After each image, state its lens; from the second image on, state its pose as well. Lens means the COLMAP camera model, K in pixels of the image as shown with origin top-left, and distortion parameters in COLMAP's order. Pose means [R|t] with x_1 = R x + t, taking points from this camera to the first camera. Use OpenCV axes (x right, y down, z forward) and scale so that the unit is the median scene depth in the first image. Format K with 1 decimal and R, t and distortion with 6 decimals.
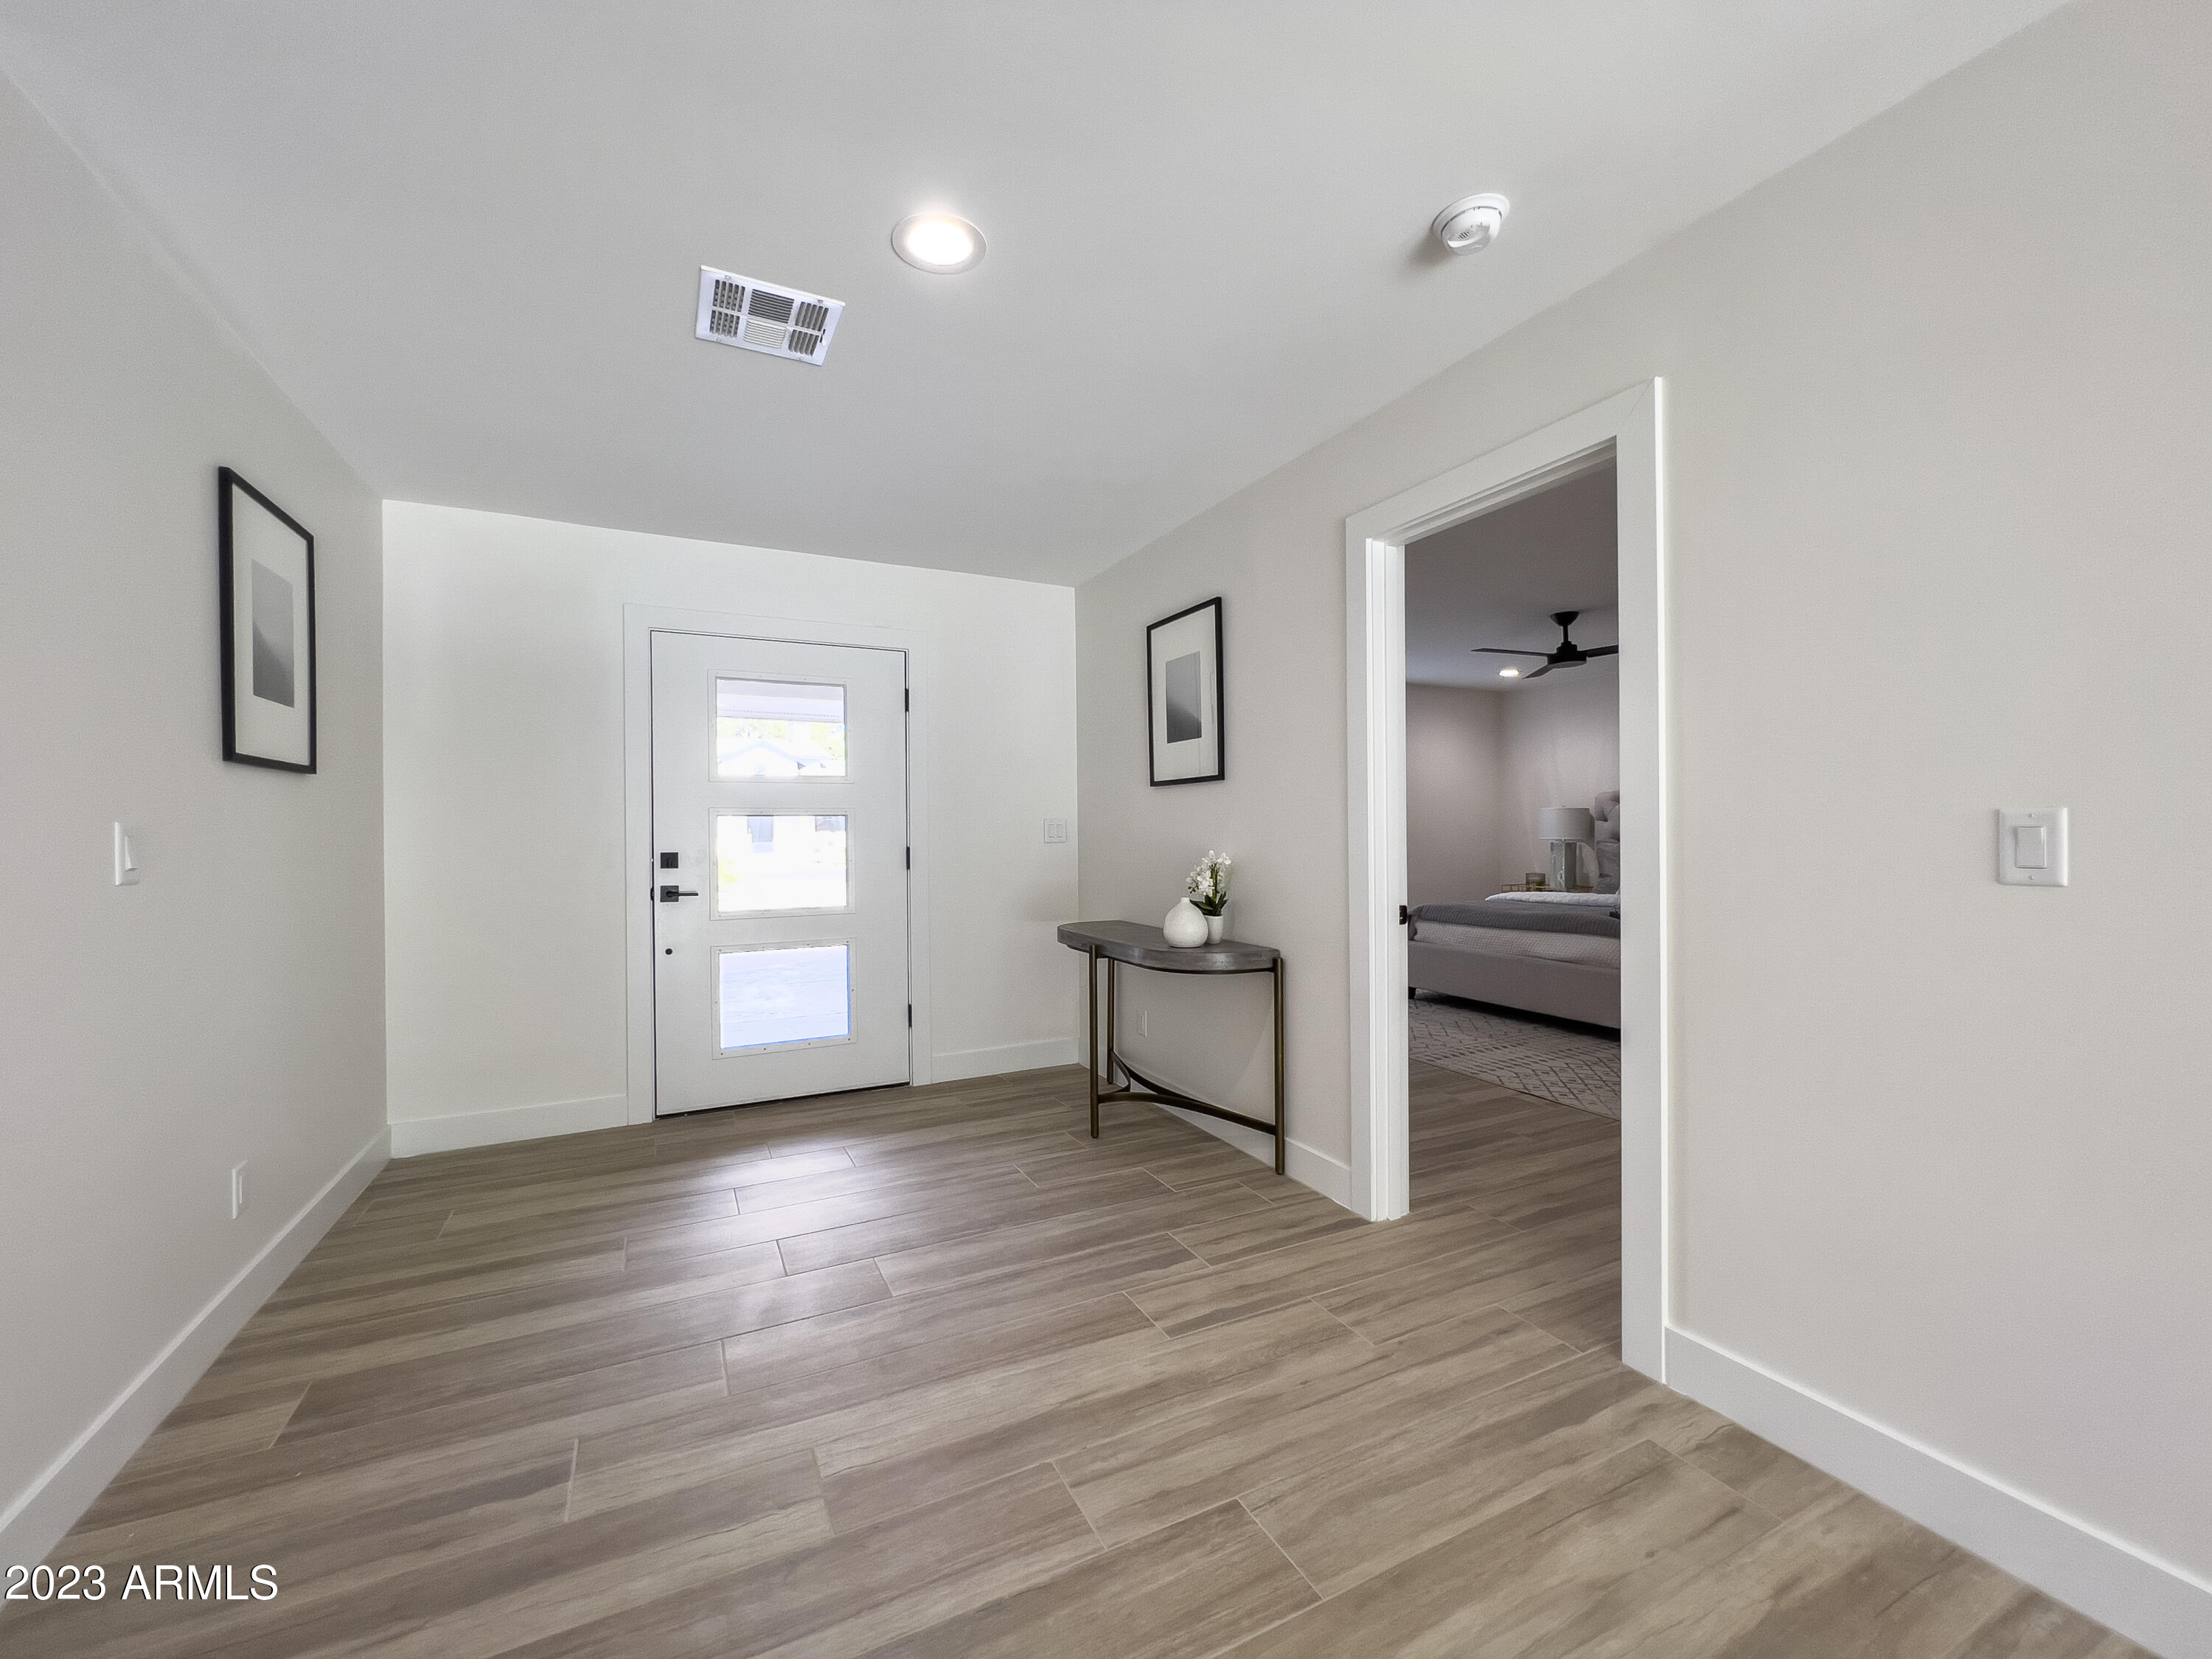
lens RADIAL K [[889.2, 0, 1111.9], [0, 889.2, 826.5], [0, 0, 1]] dist [-0.002945, 0.000772]
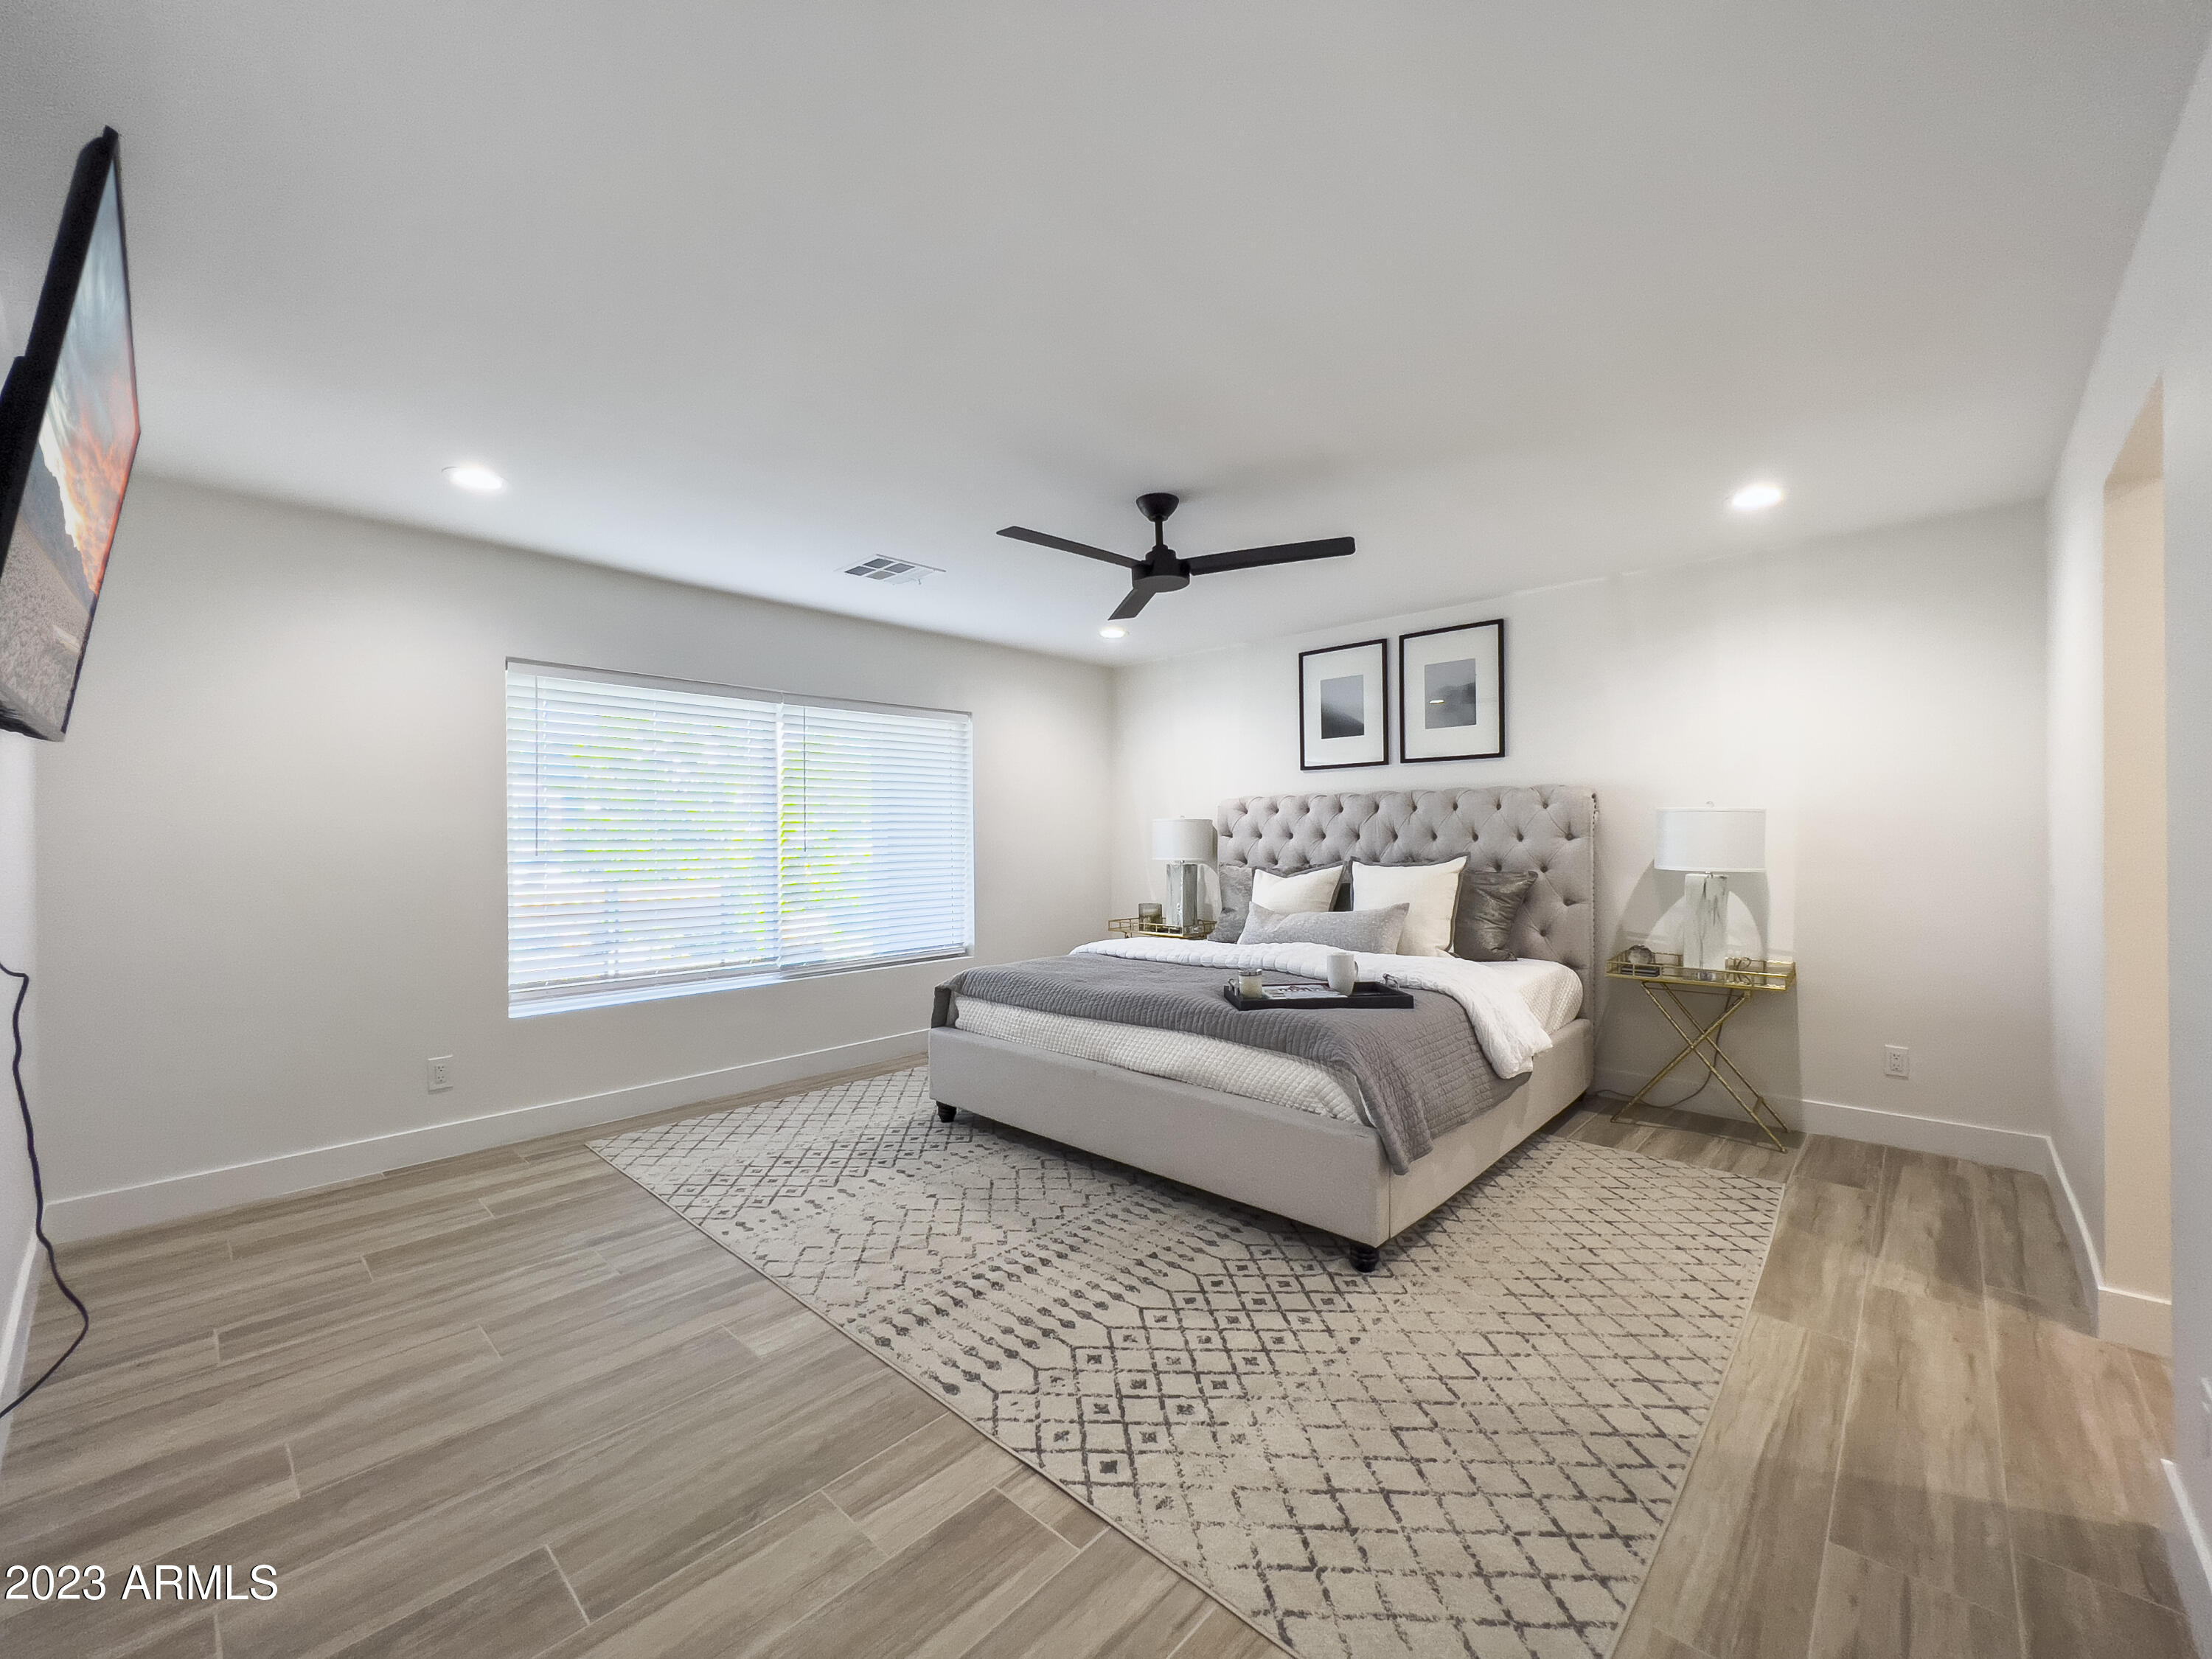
lens RADIAL K [[889.2, 0, 1104.8], [0, 889.2, 833.8], [0, 0, 1]] dist [-0.002945, 0.000772]
pose [[0.939274, 0.003104, 0.343154, 0.197316], [-0.002919, 0.999995, -0.001054, -0.008448], [-0.343156, -0.000011, 0.939279, 0.326281]]
